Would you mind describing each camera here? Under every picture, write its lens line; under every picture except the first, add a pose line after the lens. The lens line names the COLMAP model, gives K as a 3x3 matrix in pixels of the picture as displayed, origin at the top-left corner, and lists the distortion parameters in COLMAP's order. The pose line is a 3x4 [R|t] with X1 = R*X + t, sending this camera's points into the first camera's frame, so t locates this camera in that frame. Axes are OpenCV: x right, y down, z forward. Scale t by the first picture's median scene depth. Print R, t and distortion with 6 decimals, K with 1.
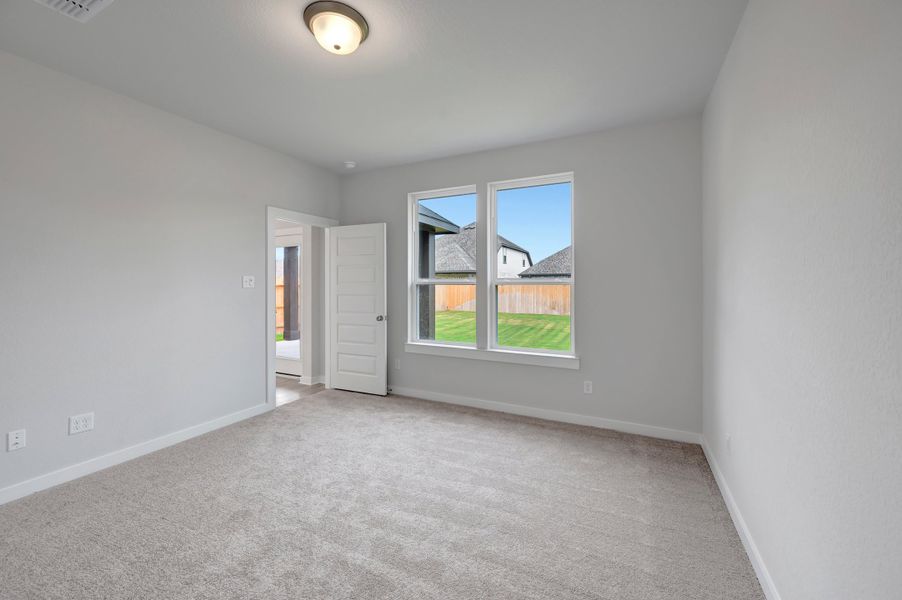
lens RADIAL K [[359.0, 0, 455.9], [0, 359.0, 288.8], [0, 0, 1]] dist [-0.000628, -0.000235]
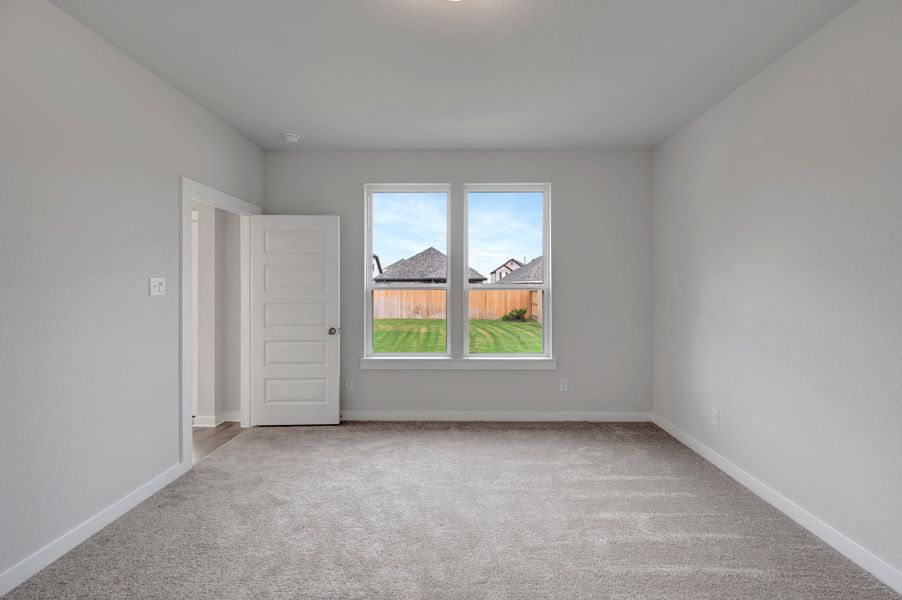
lens RADIAL K [[359.3, 0, 456.0], [0, 359.3, 291.5], [0, 0, 1]] dist [-0.001152, 0.000036]
pose [[0.902286, -0.004200, 0.431118, -0.332107], [0.006548, 0.999971, -0.003964, -0.003737], [-0.431088, 0.006399, 0.902287, 0.143346]]
